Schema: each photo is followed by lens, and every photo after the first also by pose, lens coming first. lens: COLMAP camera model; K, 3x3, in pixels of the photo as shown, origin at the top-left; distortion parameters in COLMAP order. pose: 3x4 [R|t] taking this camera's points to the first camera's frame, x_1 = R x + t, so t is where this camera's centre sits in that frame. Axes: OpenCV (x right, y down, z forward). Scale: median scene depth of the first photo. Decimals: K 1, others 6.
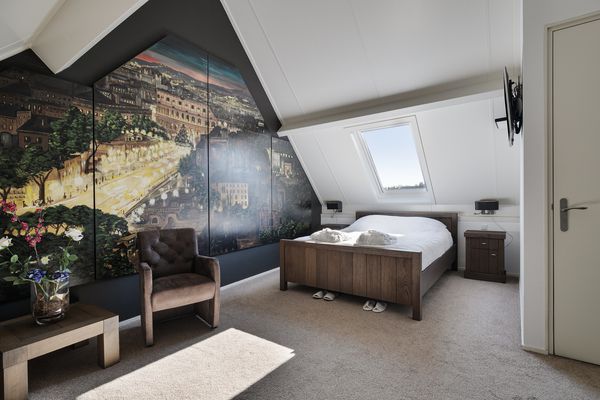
lens RADIAL K [[293.2, 0, 299.2], [0, 293.2, 201.5], [0, 0, 1]] dist [-0.001813, 0.001025]
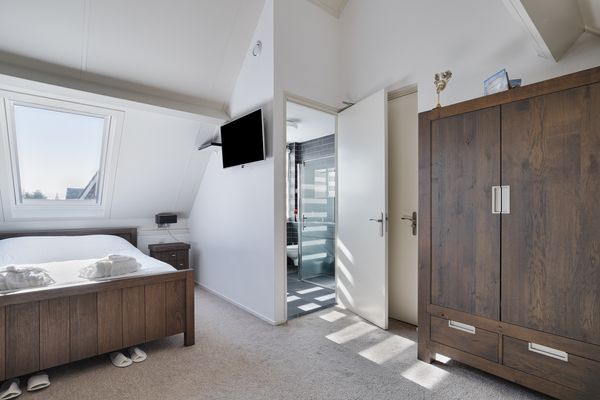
lens RADIAL K [[293.2, 0, 304.3], [0, 293.2, 211.4], [0, 0, 1]] dist [-0.001813, 0.001025]
pose [[0.245297, 0.008055, 0.969415, -0.329661], [0.007353, 0.999921, -0.010169, 0.001047], [-0.969420, 0.009622, 0.245218, 0.358190]]
